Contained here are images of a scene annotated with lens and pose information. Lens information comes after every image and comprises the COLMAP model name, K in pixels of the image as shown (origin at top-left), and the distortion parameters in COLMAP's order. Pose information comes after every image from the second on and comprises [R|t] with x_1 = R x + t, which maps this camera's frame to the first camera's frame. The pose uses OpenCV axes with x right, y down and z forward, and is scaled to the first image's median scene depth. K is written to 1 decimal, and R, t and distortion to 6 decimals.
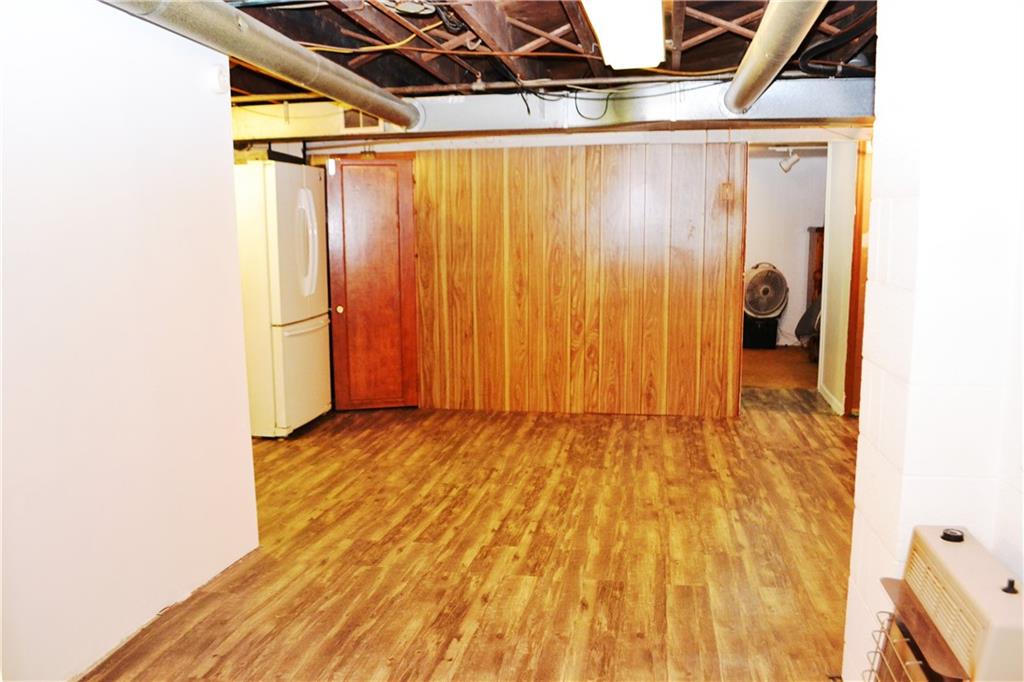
lens RADIAL K [[822.5, 0, 515.5], [0, 822.5, 351.3], [0, 0, 1]] dist [-0.079021, 0.003089]
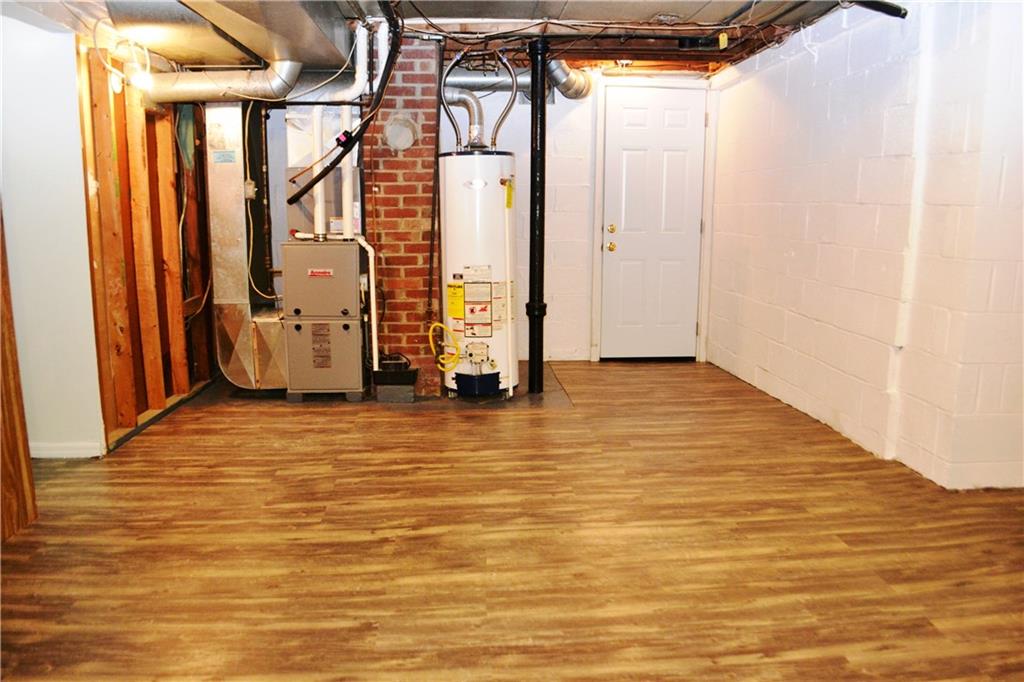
lens RADIAL K [[822.5, 0, 514.7], [0, 822.5, 359.9], [0, 0, 1]] dist [-0.079021, 0.003089]
pose [[-0.234149, -0.171203, 0.957008, -0.301386], [0.140794, 0.968024, 0.207621, -0.088465], [-0.961952, 0.183355, -0.202557, 0.818415]]
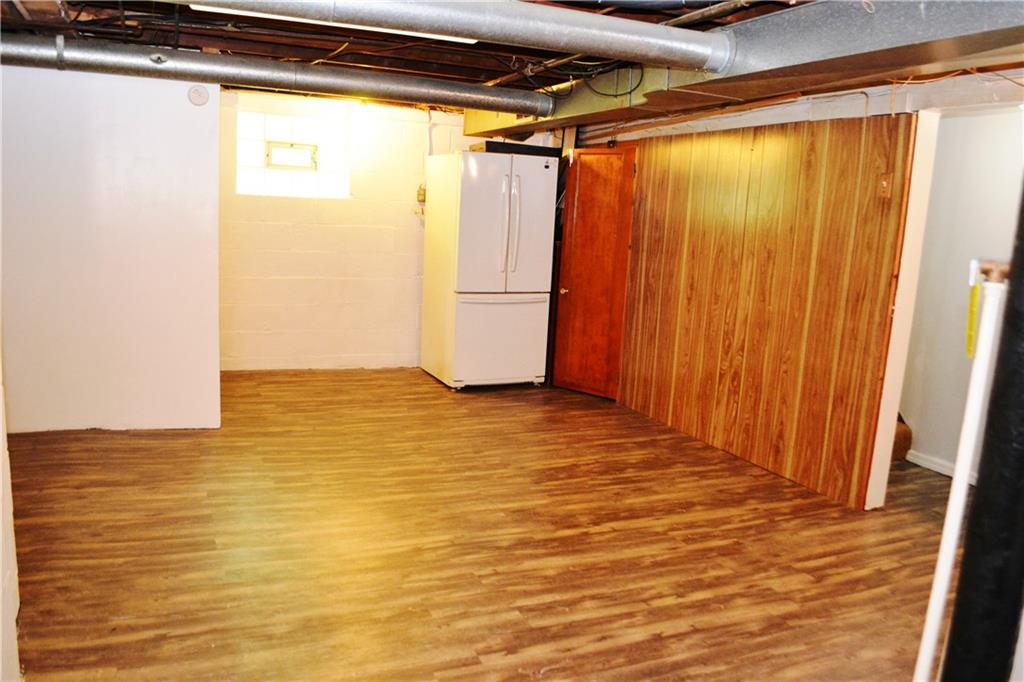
lens RADIAL K [[822.5, 0, 514.6], [0, 822.5, 350.1], [0, 0, 1]] dist [-0.079021, 0.003089]
pose [[0.560095, 0.176334, -0.809444, 0.665542], [-0.178568, 0.979813, 0.089888, -0.065440], [0.808954, 0.094194, 0.580276, 0.367485]]
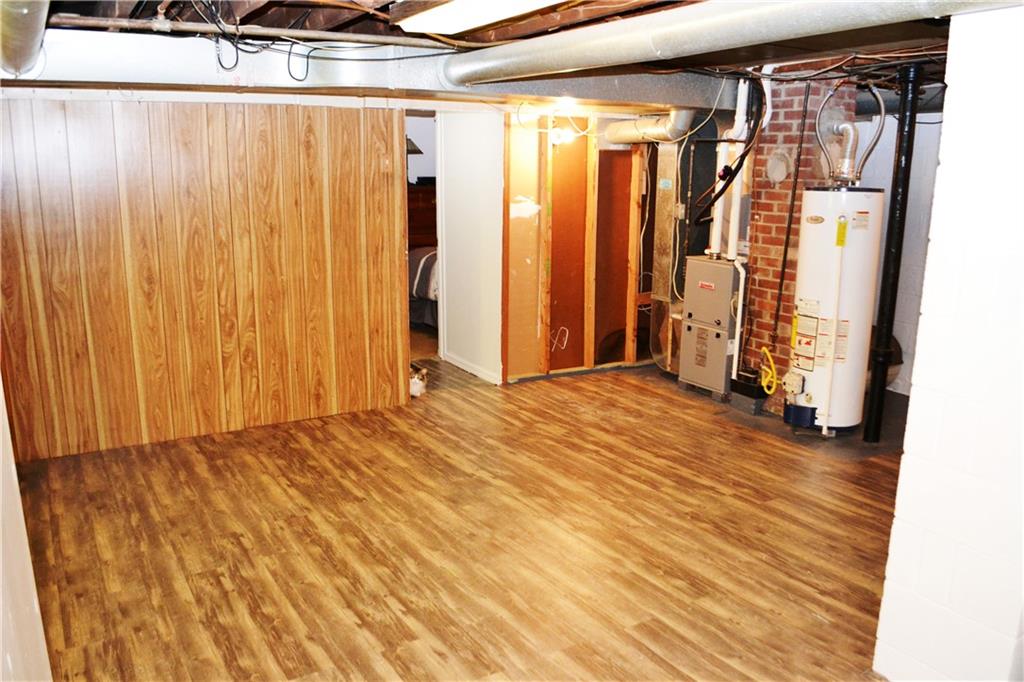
lens RADIAL K [[822.5, 0, 518.1], [0, 822.5, 358.3], [0, 0, 1]] dist [-0.079021, 0.003089]
pose [[0.752071, -0.137816, 0.644512, -0.249785], [0.081465, 0.989833, 0.116596, -0.075024], [-0.654028, -0.035183, 0.755651, 0.209554]]
